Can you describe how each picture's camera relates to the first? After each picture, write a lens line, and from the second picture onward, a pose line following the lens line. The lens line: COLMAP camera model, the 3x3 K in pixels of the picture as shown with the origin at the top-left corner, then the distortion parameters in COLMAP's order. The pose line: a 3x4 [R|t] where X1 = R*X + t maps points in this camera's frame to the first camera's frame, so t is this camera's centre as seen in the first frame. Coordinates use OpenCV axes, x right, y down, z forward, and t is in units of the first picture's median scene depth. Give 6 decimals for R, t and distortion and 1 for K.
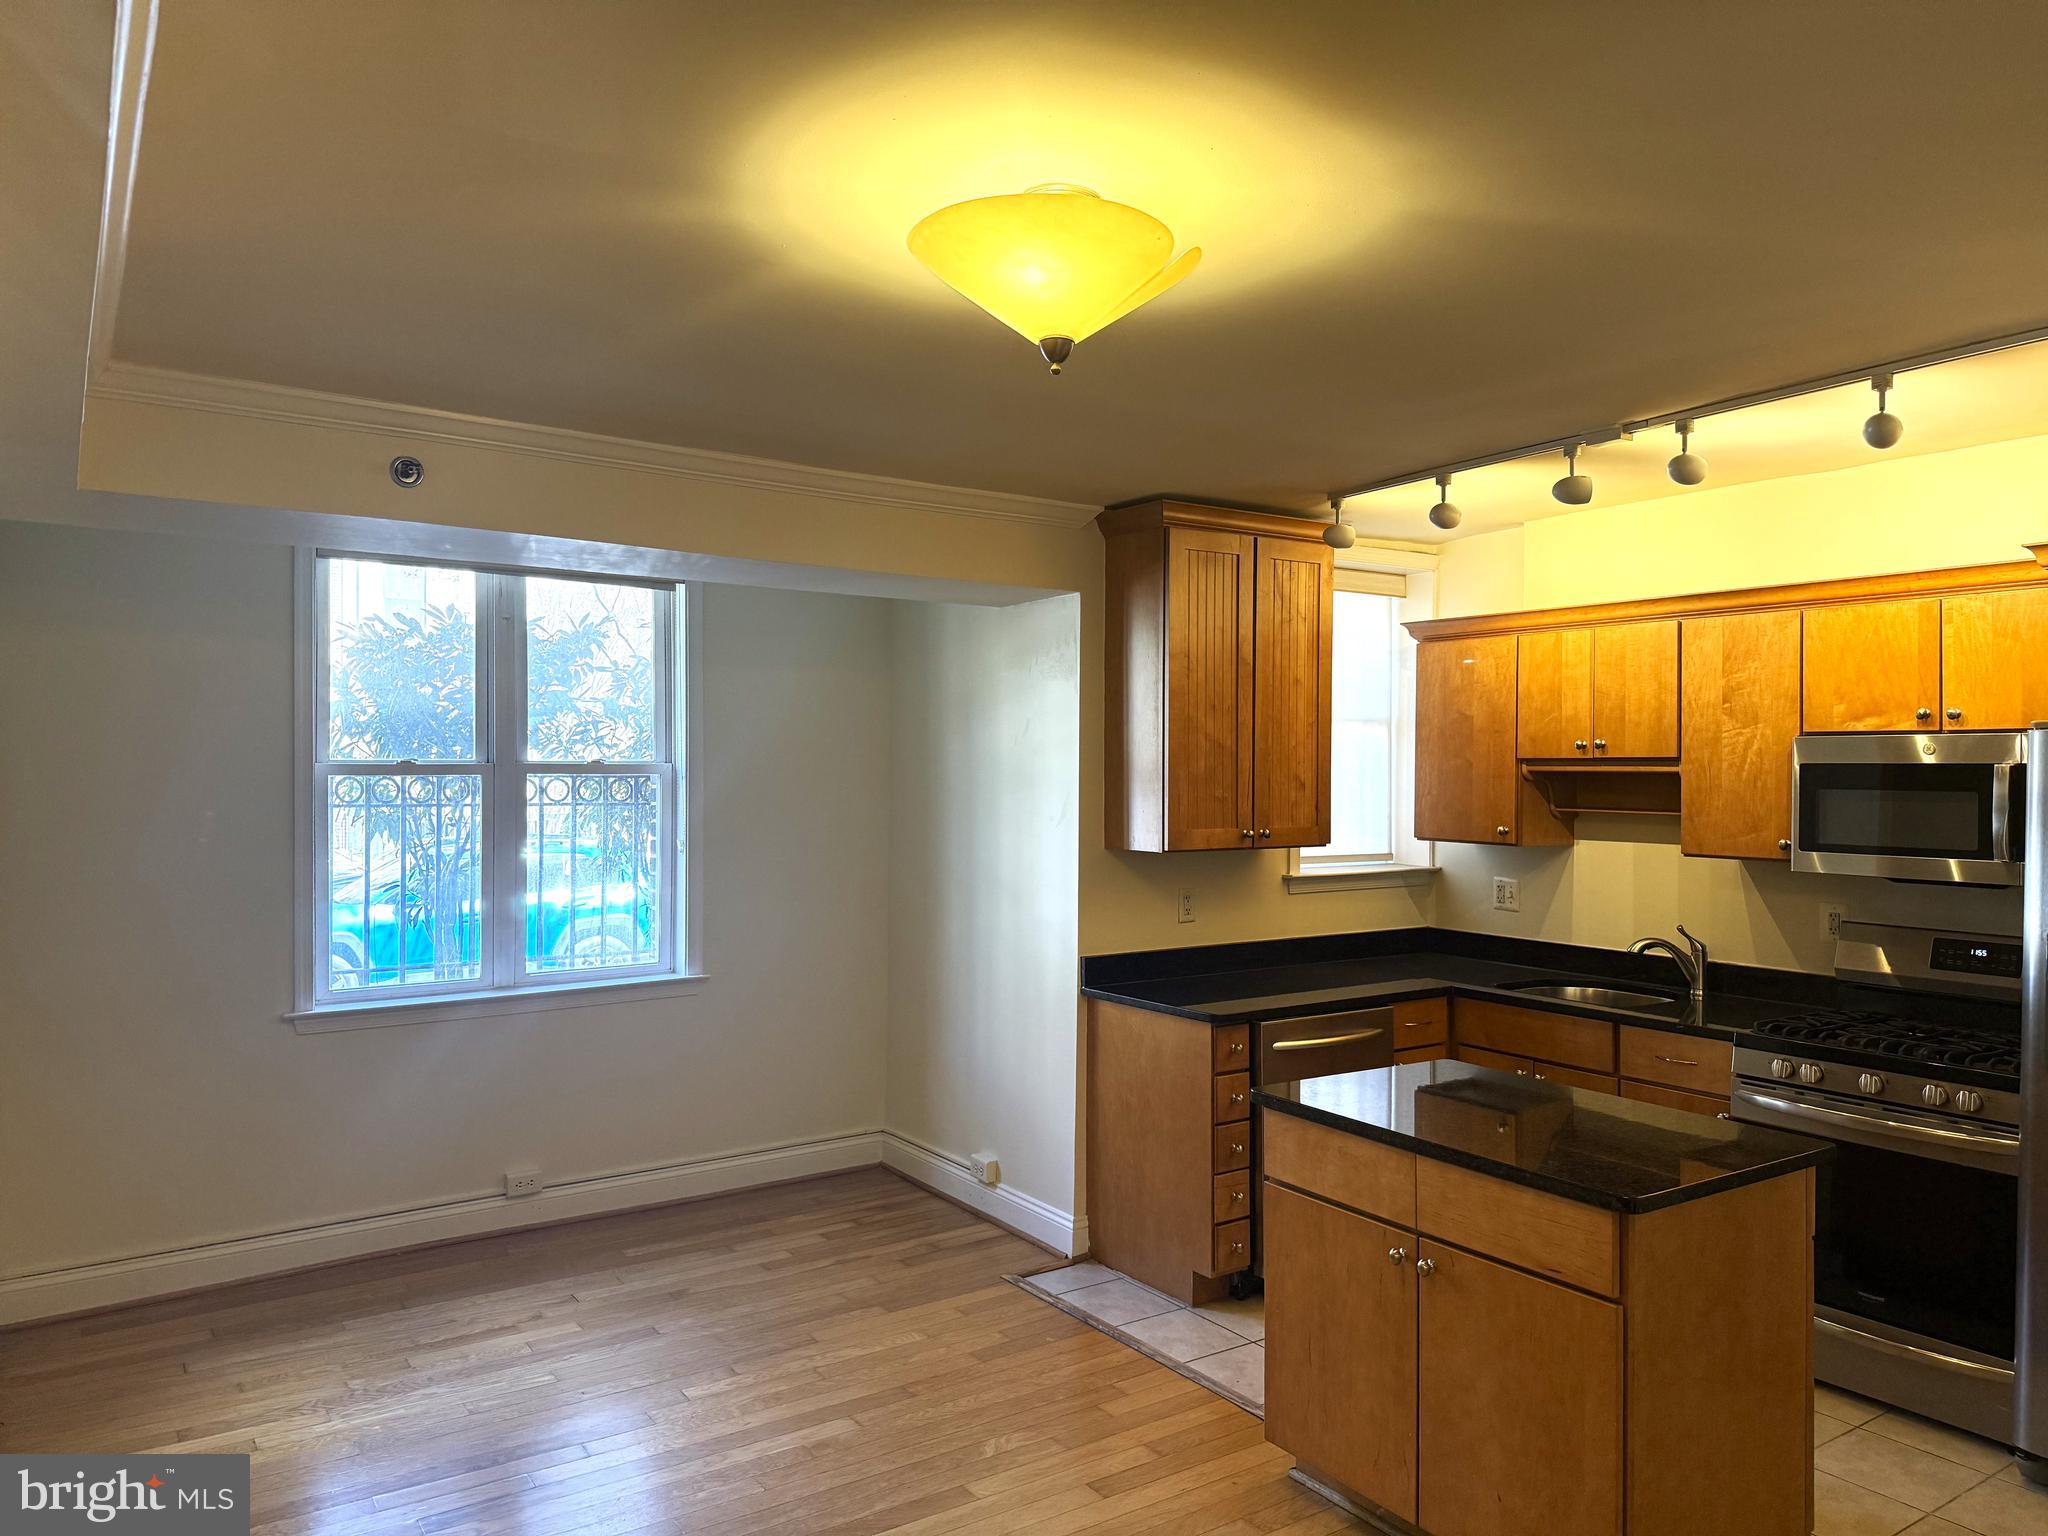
lens RADIAL K [[1433.8, 0, 1023.0], [0, 1433.8, 769.3], [0, 0, 1]] dist [0.051735, -0.004893]
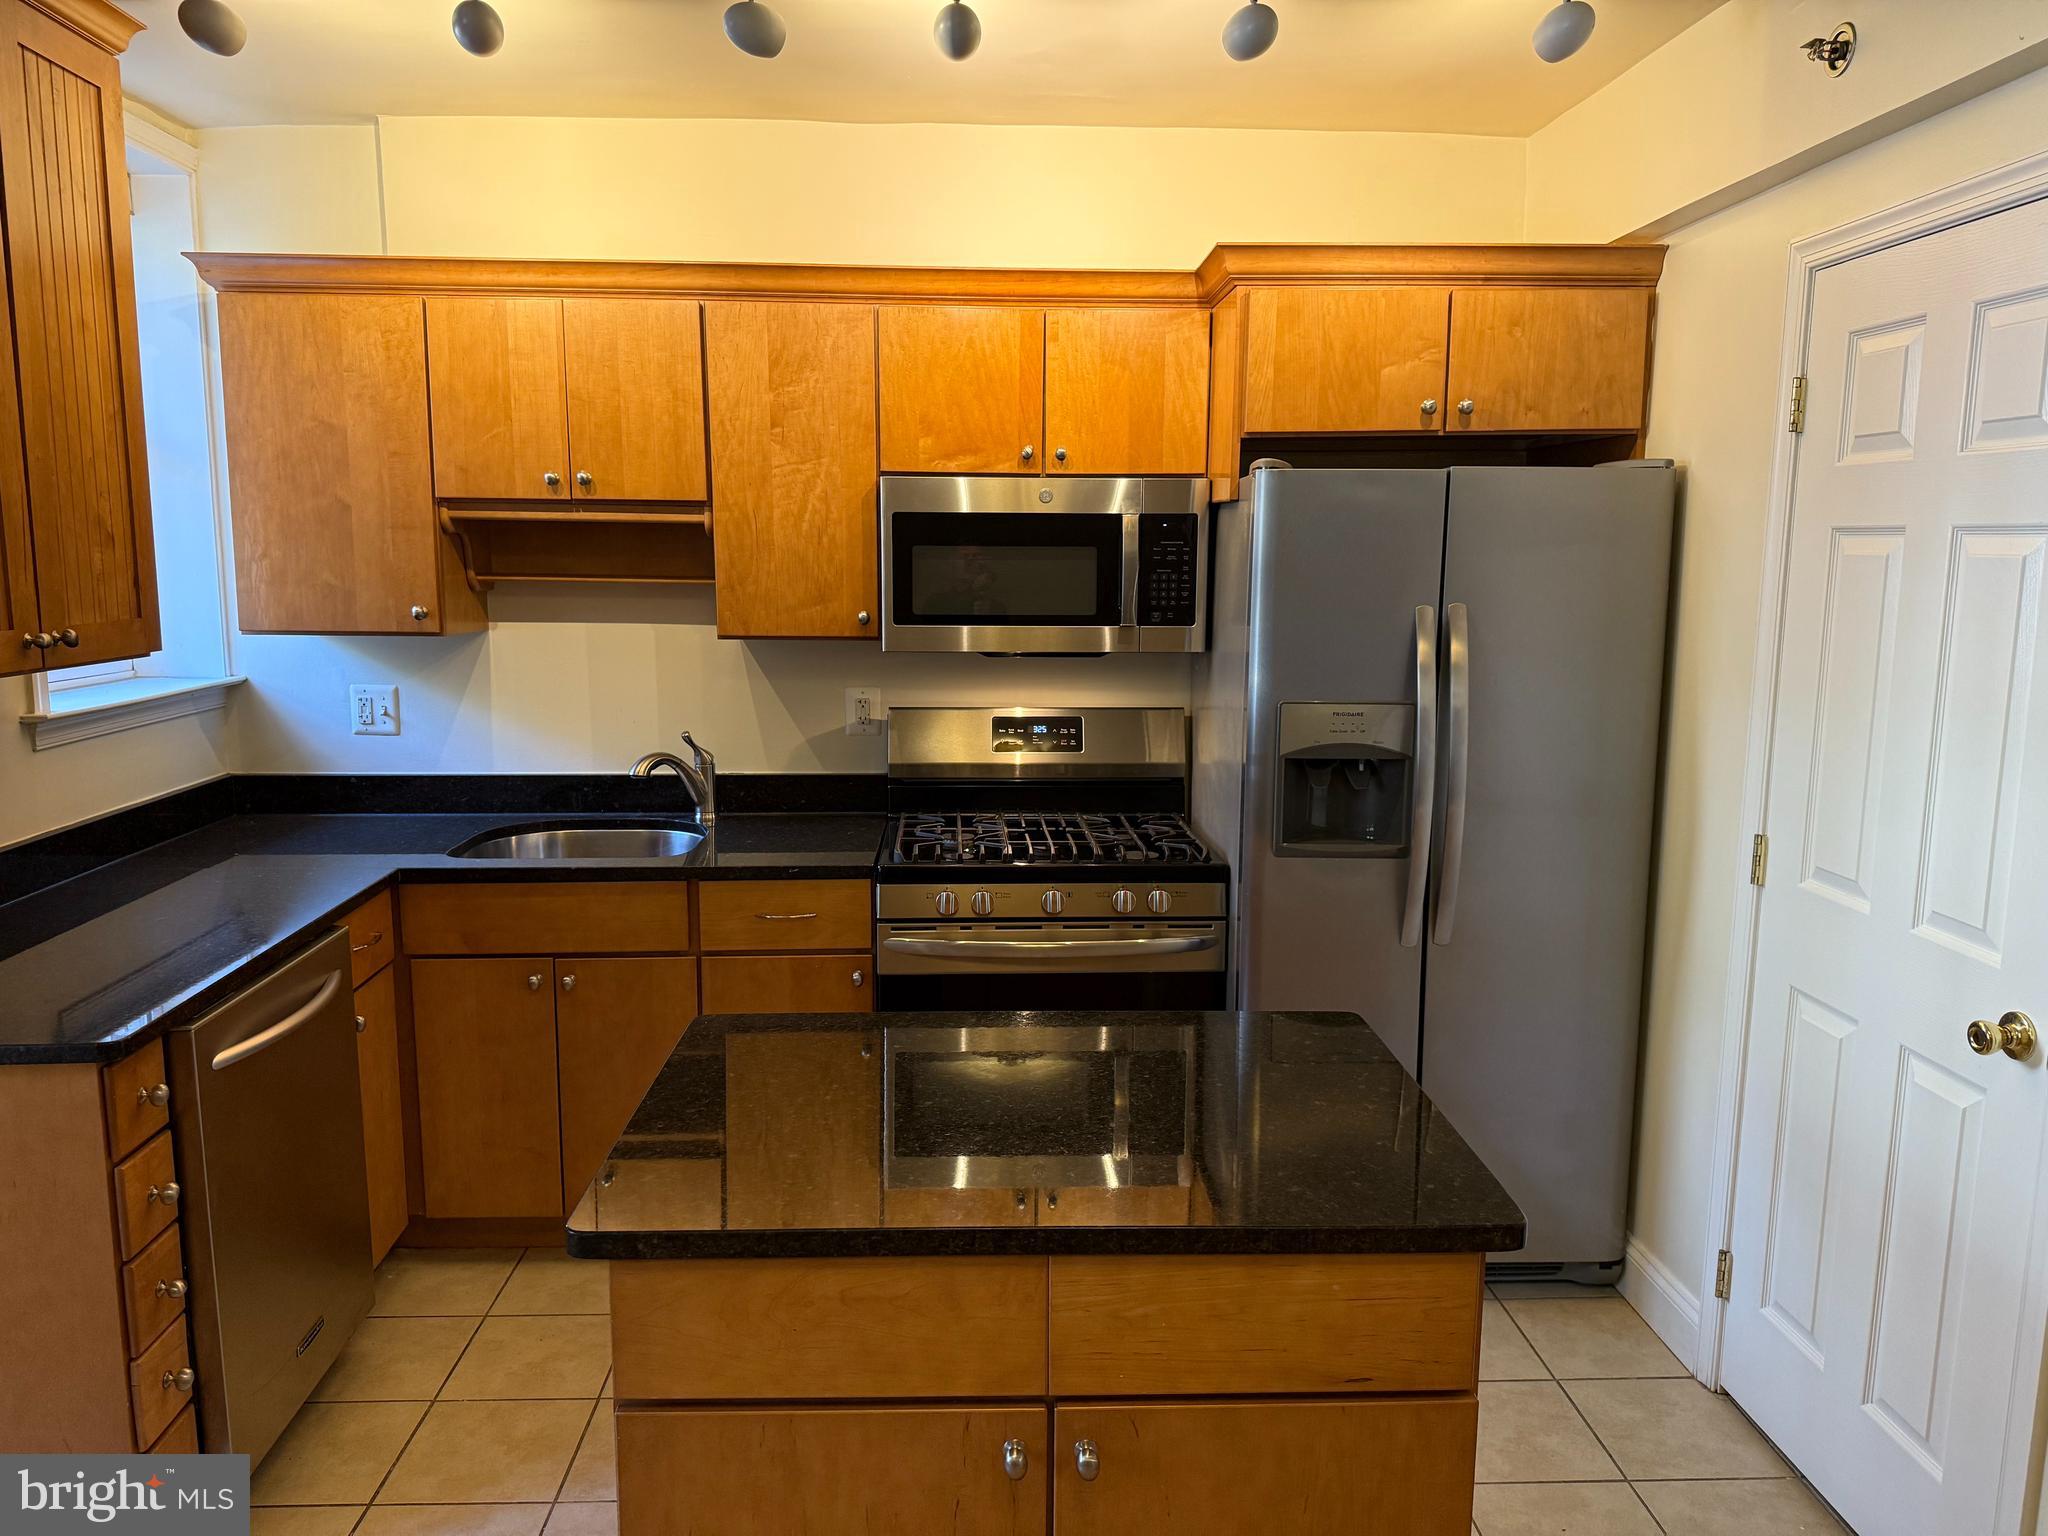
lens RADIAL K [[1435.0, 0, 1034.0], [0, 1435.0, 803.6], [0, 0, 1]] dist [0.008367, -0.024505]
pose [[0.517977, -0.147903, 0.842511, -0.083822], [-0.008029, 0.984054, 0.177688, 0.011450], [-0.855357, -0.098803, 0.508529, 0.484237]]
